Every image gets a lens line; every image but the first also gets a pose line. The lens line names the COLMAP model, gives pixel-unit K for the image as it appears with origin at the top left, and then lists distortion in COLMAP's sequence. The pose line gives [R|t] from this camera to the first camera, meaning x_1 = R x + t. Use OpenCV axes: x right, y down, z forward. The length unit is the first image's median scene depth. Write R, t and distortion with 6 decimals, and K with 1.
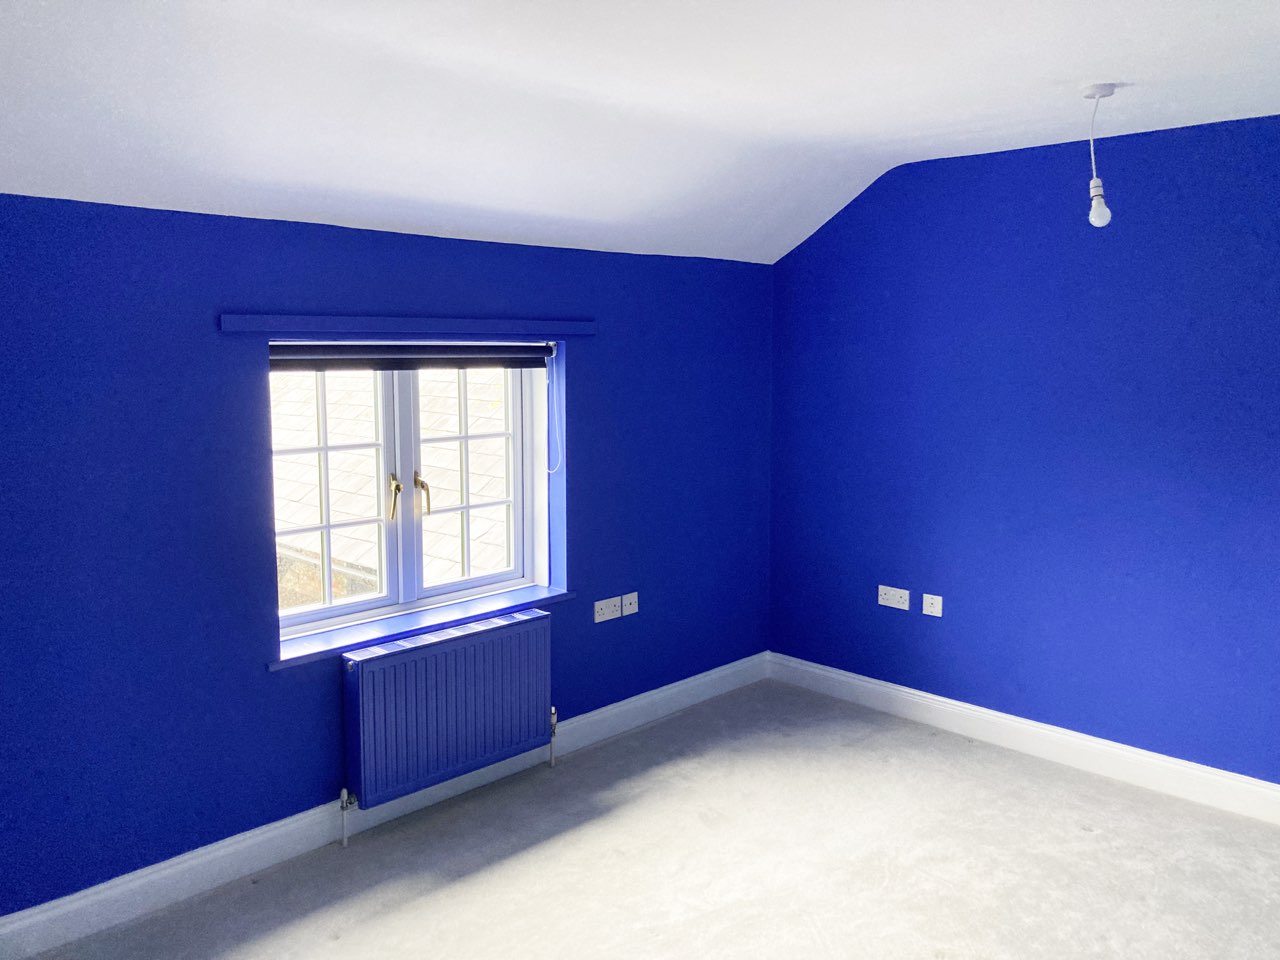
lens RADIAL K [[1056.0, 0, 640.0], [0, 1056.0, 480.0], [0, 0, 1]] dist [0.095979, -0.003112]
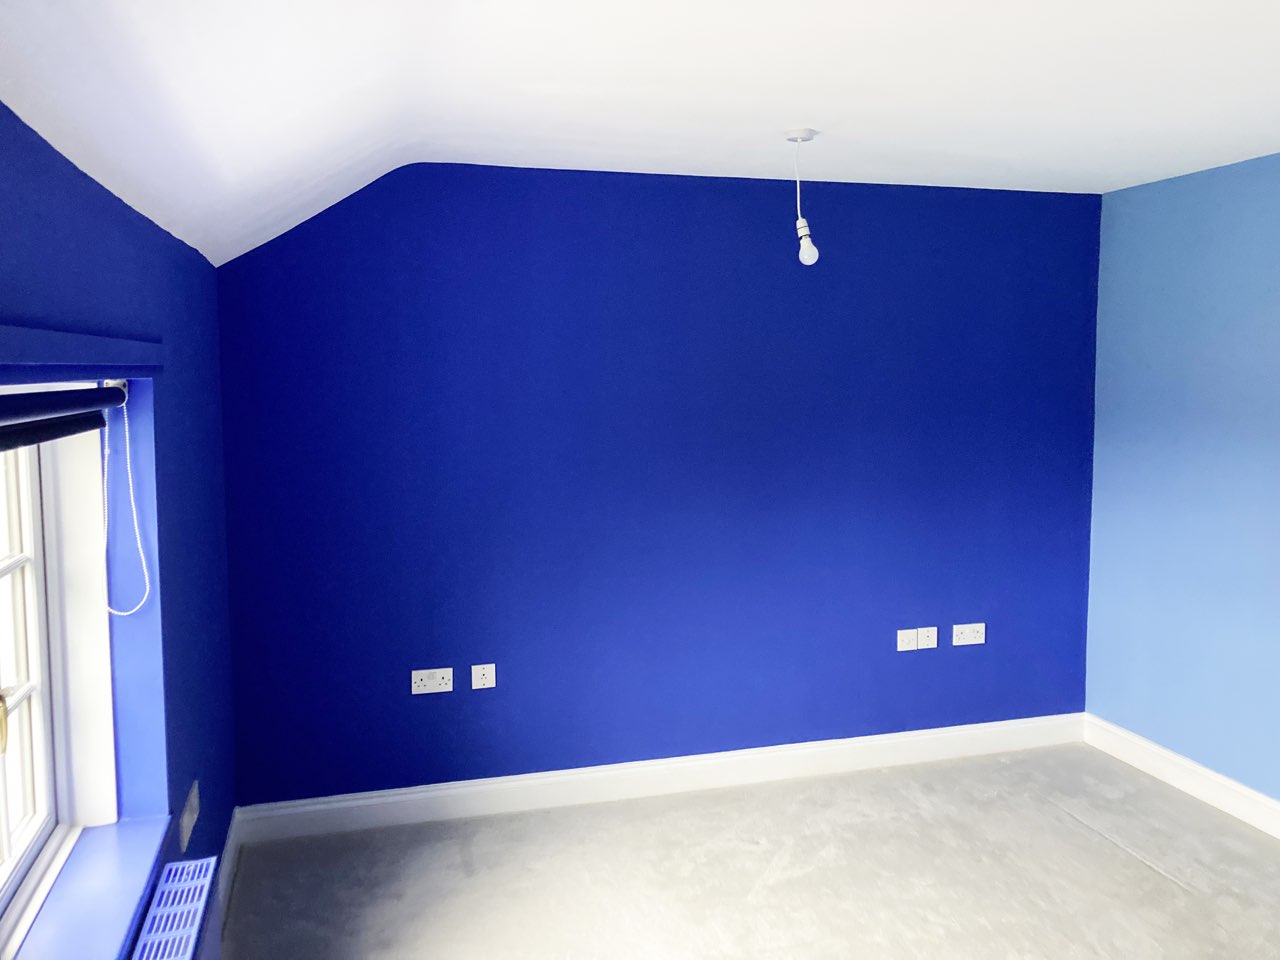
lens RADIAL K [[1056.0, 0, 640.0], [0, 1056.0, 480.0], [0, 0, 1]] dist [0.095979, -0.003112]
pose [[0.512697, -0.096095, 0.853175, -0.429843], [0.124535, 0.991531, 0.036842, -0.064686], [-0.849490, 0.087361, 0.520323, 0.471285]]
